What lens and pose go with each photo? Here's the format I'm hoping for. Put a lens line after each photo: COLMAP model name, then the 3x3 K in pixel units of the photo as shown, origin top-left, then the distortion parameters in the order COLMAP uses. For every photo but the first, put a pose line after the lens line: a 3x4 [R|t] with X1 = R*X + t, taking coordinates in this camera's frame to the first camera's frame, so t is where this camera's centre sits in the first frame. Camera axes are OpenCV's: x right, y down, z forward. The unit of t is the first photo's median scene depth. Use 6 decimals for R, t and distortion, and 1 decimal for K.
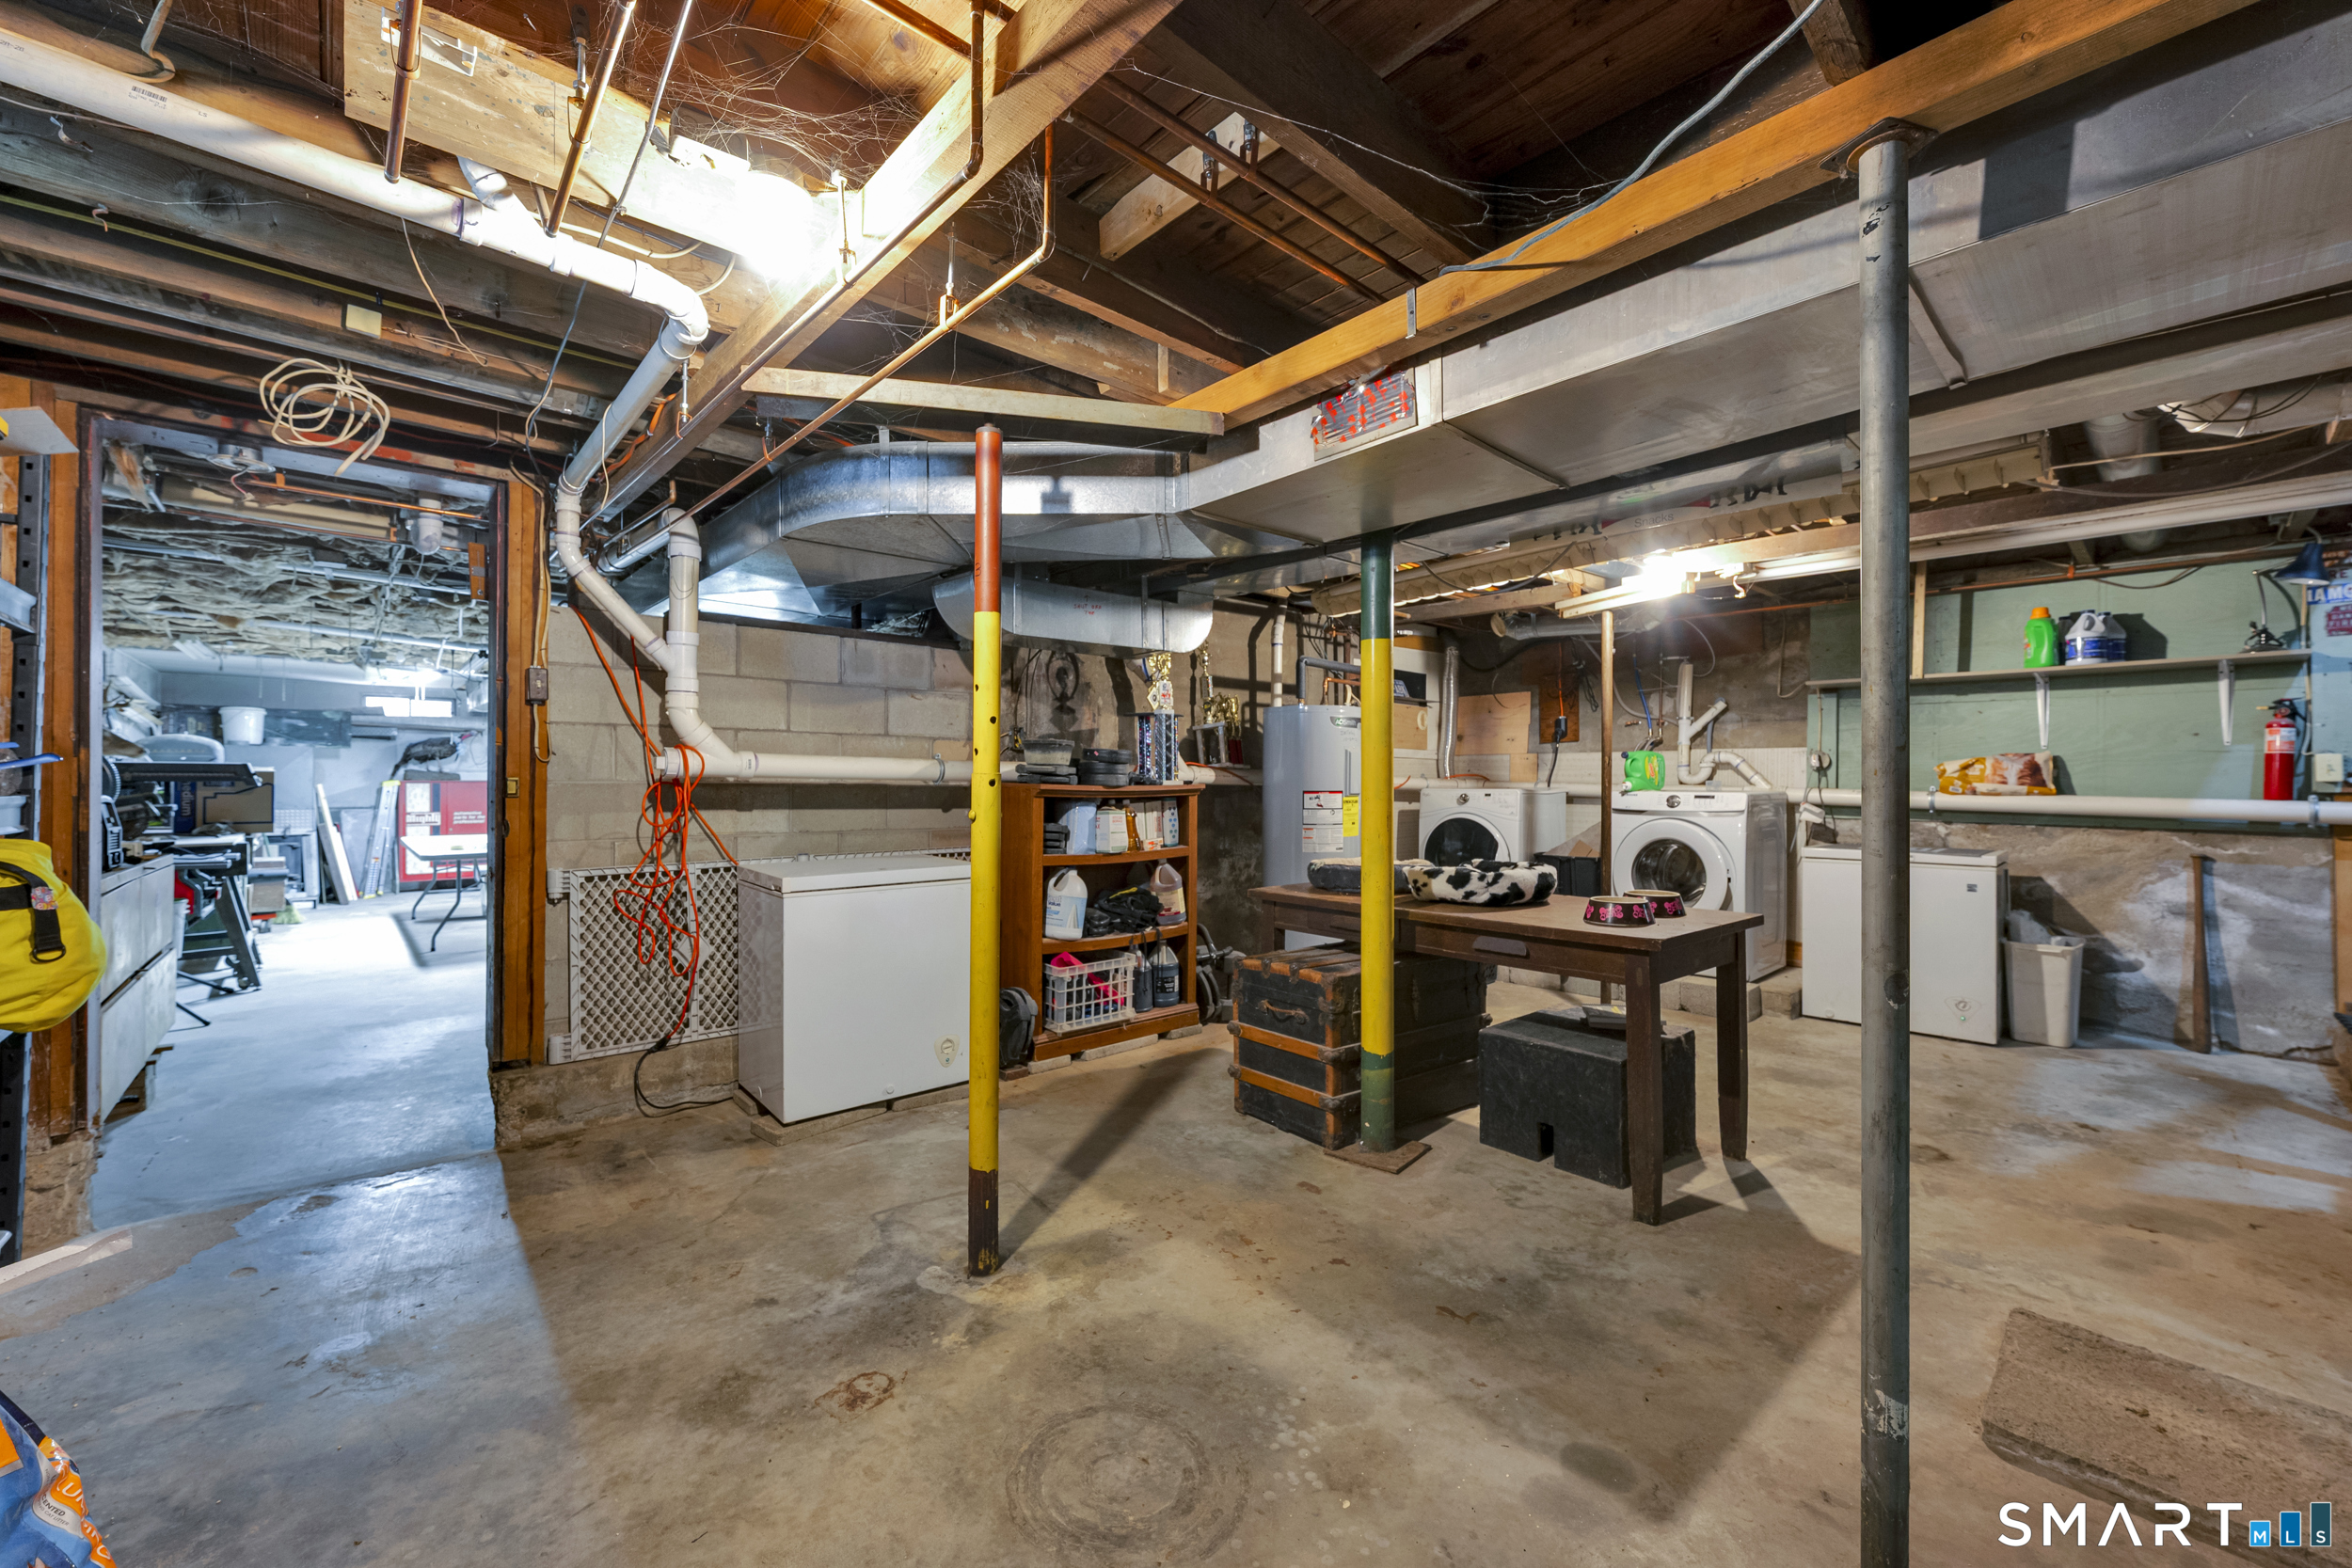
lens RADIAL K [[941.5, 0, 1183.3], [0, 941.5, 781.8], [0, 0, 1]] dist [0.001809, -0.000226]
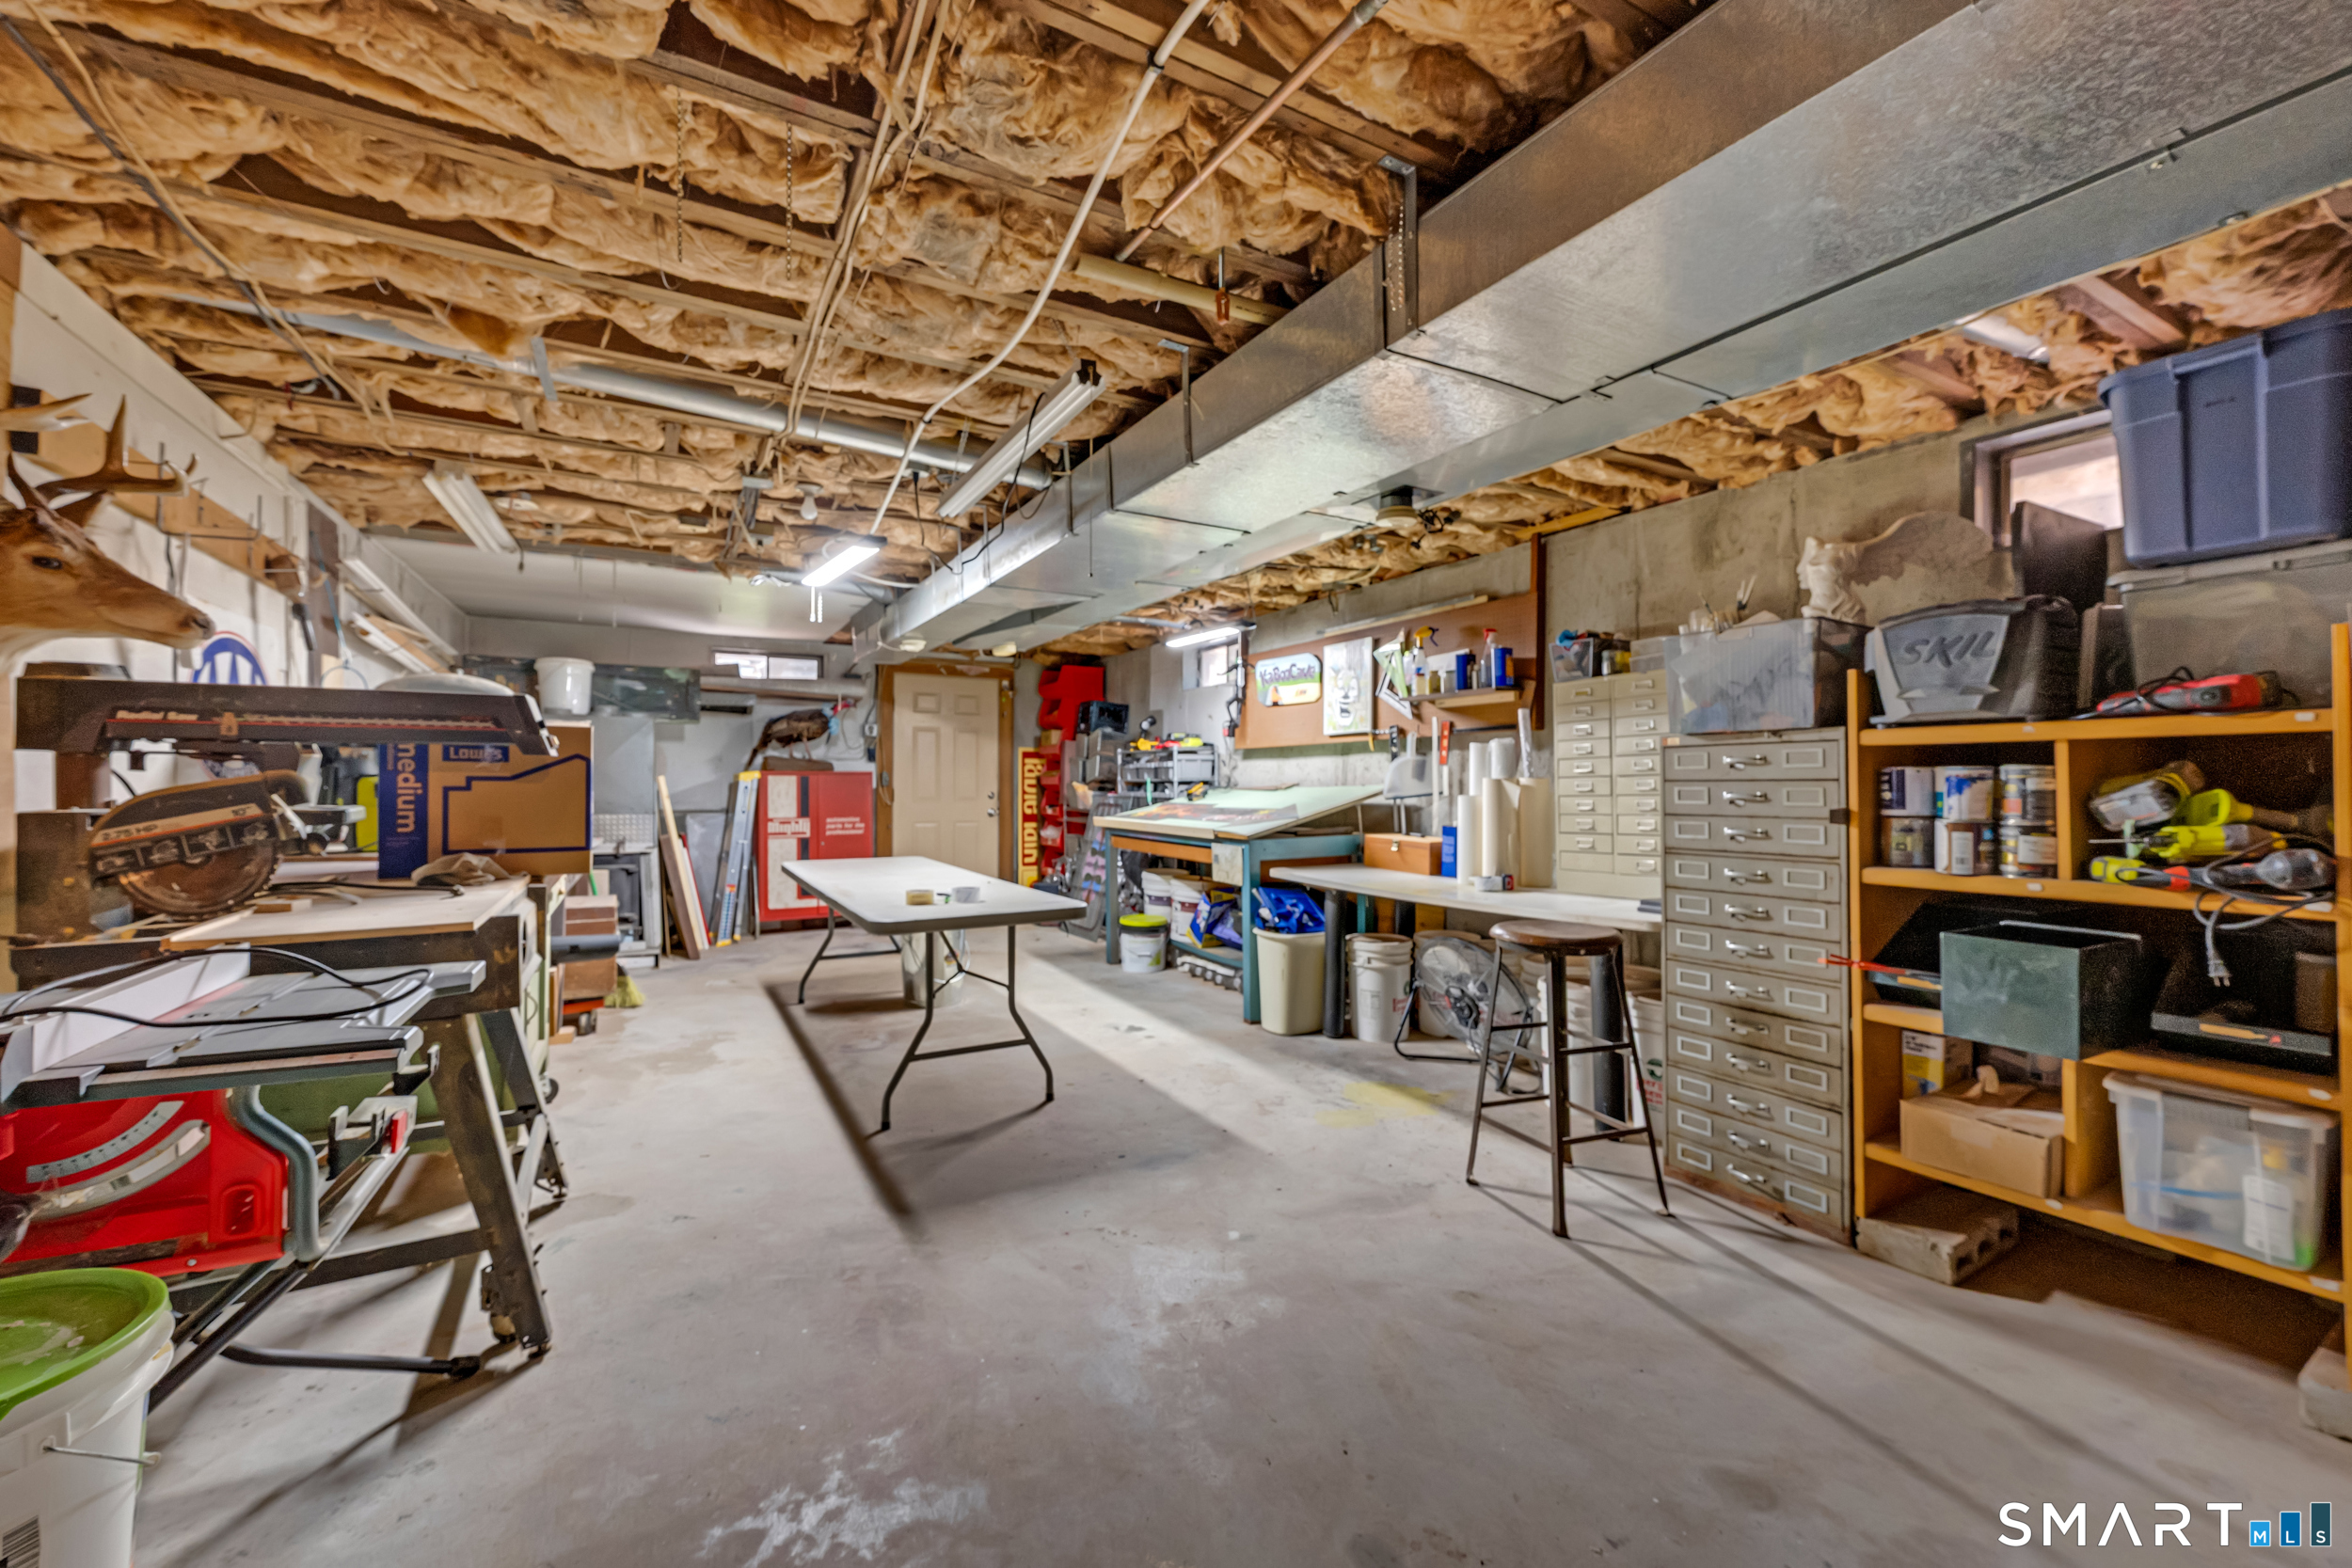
lens RADIAL K [[941.5, 0, 1173.9], [0, 941.5, 783.2], [0, 0, 1]] dist [0.001809, -0.000226]
pose [[0.972958, -0.004160, -0.230945, -0.394366], [0.003774, 0.999991, -0.002115, 0.010212], [0.230951, 0.001186, 0.972965, 0.418906]]
